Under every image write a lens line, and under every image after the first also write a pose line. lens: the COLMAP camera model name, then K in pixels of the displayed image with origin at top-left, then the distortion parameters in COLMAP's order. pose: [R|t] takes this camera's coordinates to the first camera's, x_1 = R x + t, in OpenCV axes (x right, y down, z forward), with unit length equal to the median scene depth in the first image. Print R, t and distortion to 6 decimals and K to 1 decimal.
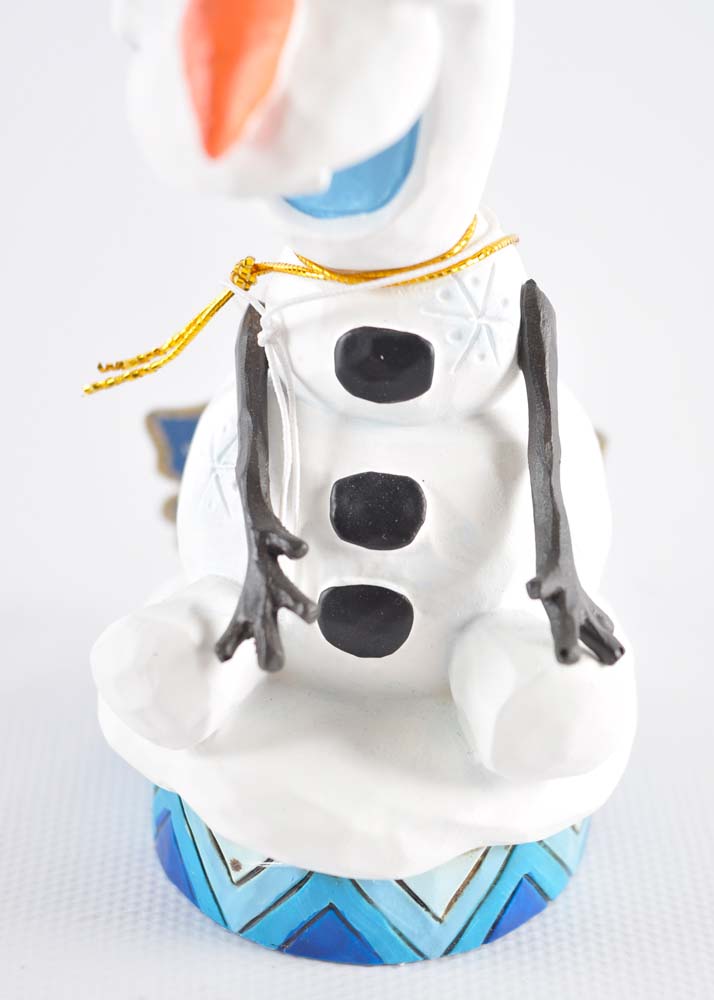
lens RADIAL K [[2402.6, 0, 361.9], [0, 2402.6, 508.1], [0, 0, 1]] dist [0.028396, 0.000000]
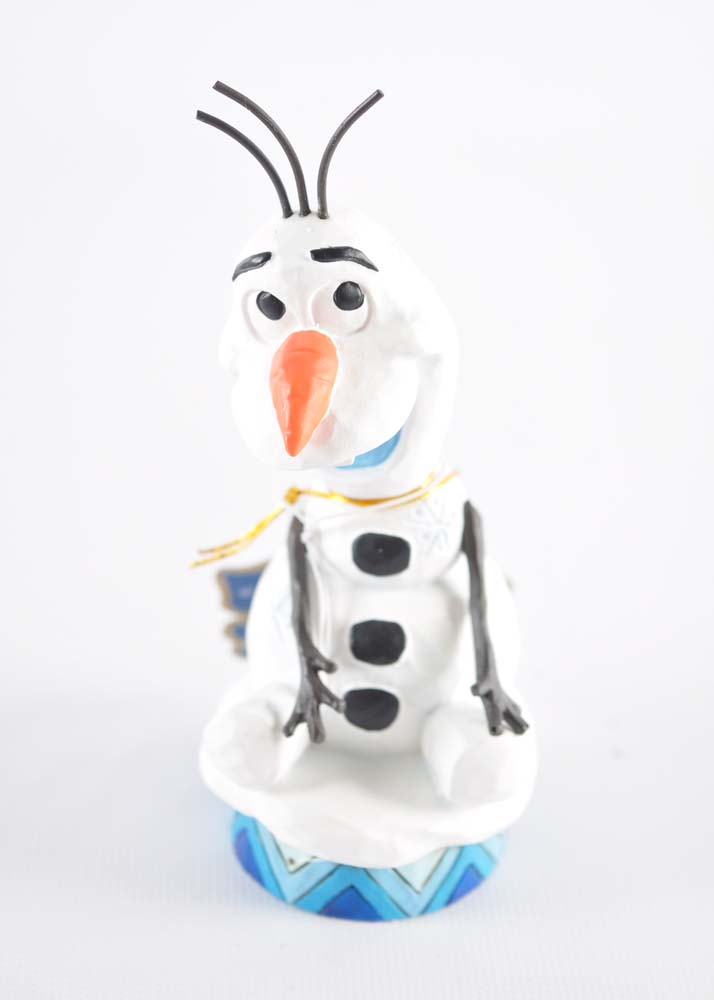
lens RADIAL K [[2206.6, 0, 354.7], [0, 2206.6, 499.5], [0, 0, 1]] dist [0.072174, 0.000000]
pose [[0.999031, -0.013528, 0.041889, -0.070969], [0.014201, 0.999774, -0.015814, -0.072730], [-0.041665, 0.016393, 0.998997, -0.506120]]
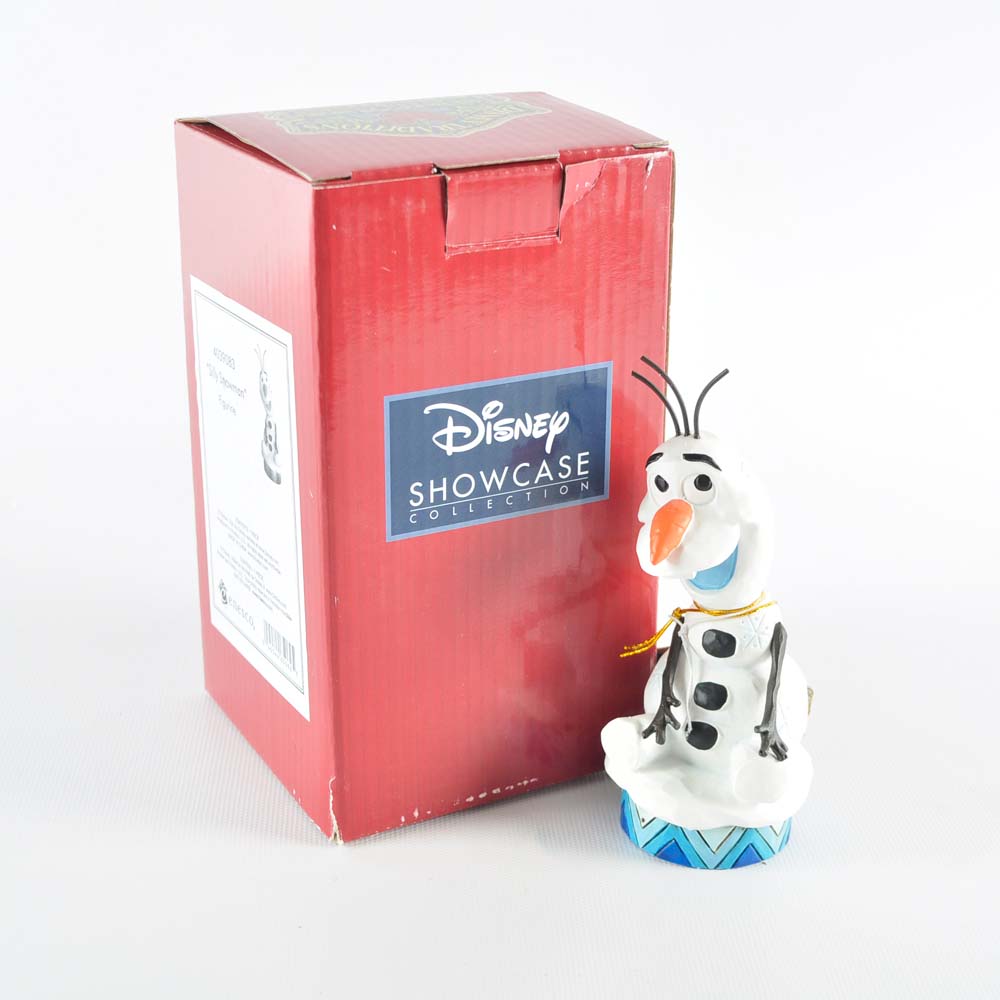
lens RADIAL K [[1909.3, 0, 501.1], [0, 1909.3, 499.0], [0, 0, 1]] dist [-0.018409, 0.000000]
pose [[0.954415, 0.117707, -0.274294, 0.351417], [-0.163752, 0.974804, -0.151468, 0.151587], [0.249554, 0.189479, 0.949642, -1.183481]]
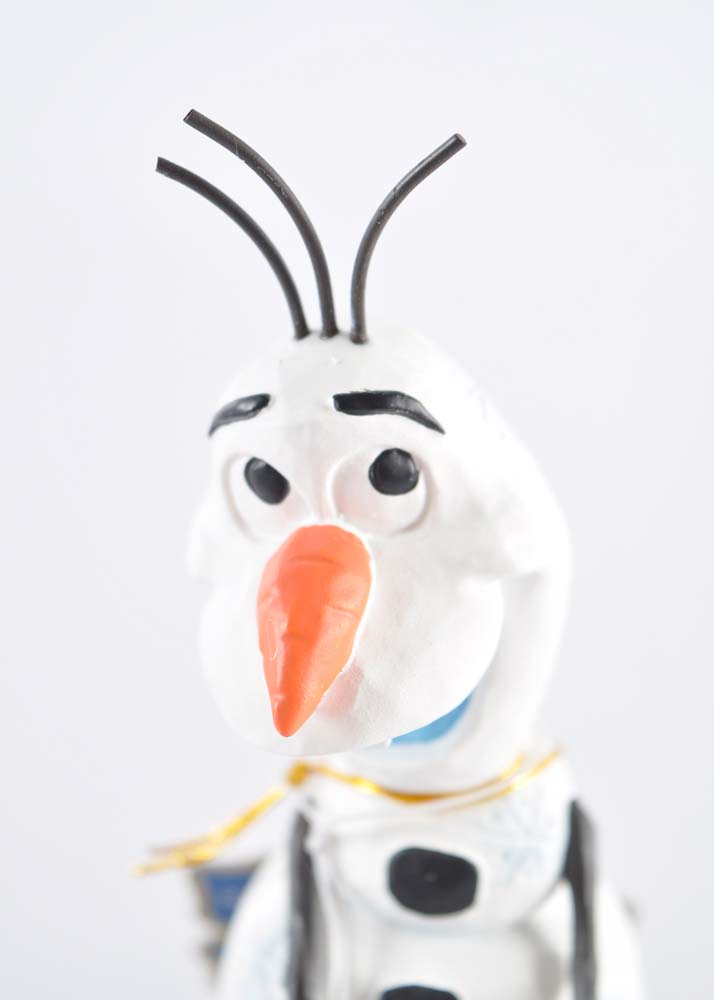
lens RADIAL K [[2402.6, 0, 353.3], [0, 2402.6, 501.9], [0, 0, 1]] dist [0.028396, 0.000000]
pose [[0.999311, 0.037098, 0.001147, -0.031445], [-0.036907, 0.996476, -0.075329, -0.141126], [-0.003937, 0.075235, 0.997158, -0.037473]]
